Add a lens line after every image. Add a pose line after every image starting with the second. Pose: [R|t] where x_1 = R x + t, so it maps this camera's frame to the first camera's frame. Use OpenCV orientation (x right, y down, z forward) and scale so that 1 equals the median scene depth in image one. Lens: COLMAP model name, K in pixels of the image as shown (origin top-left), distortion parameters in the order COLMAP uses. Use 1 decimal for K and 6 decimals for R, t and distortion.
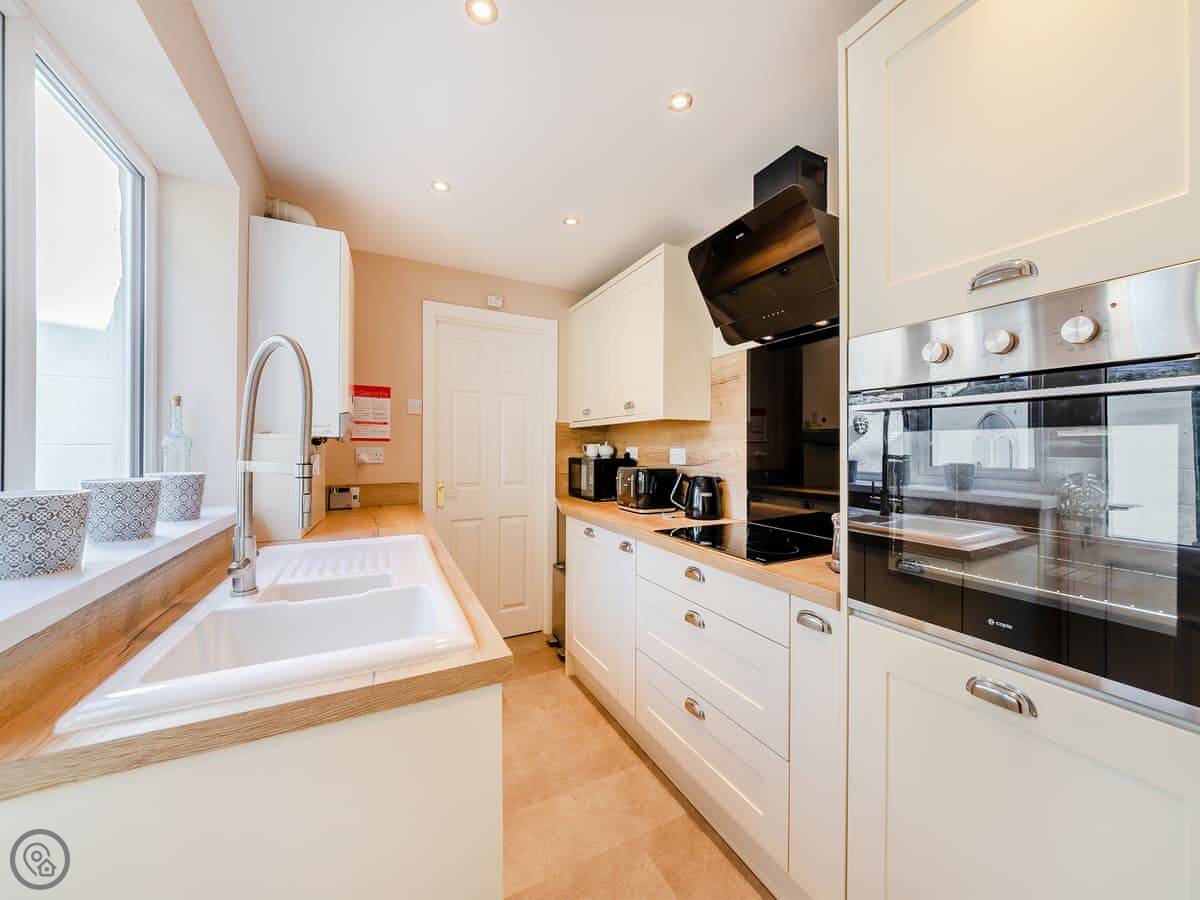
lens RADIAL K [[442.3, 0, 601.1], [0, 442.3, 447.2], [0, 0, 1]] dist [-0.000044, 0.000023]
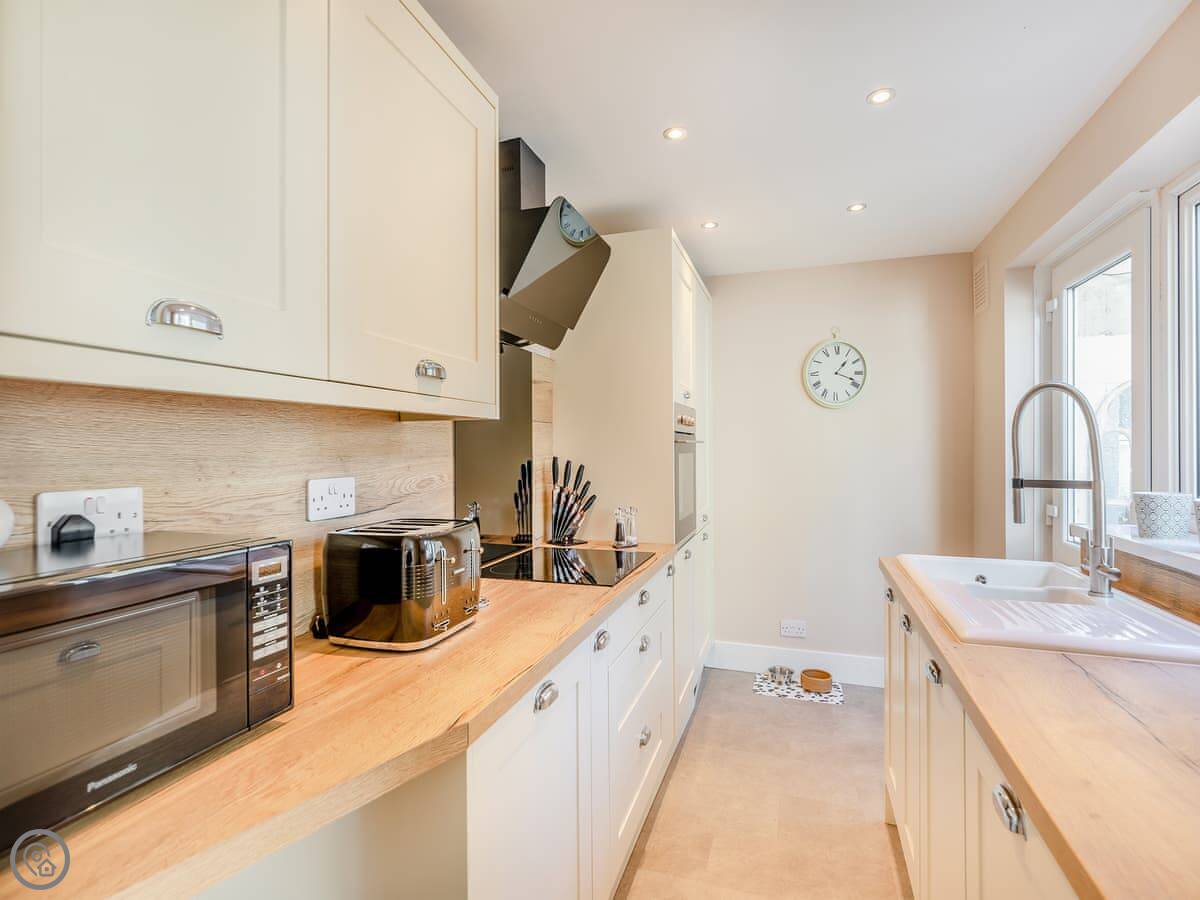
lens RADIAL K [[595.2, 0, 601.0], [0, 595.2, 447.4], [0, 0, 1]] dist [-0.000209, -0.000025]
pose [[-0.700786, -0.003595, 0.713362, -0.436973], [-0.001703, 0.999993, 0.003366, -0.030869], [-0.713369, 0.001144, -0.700787, 1.339816]]
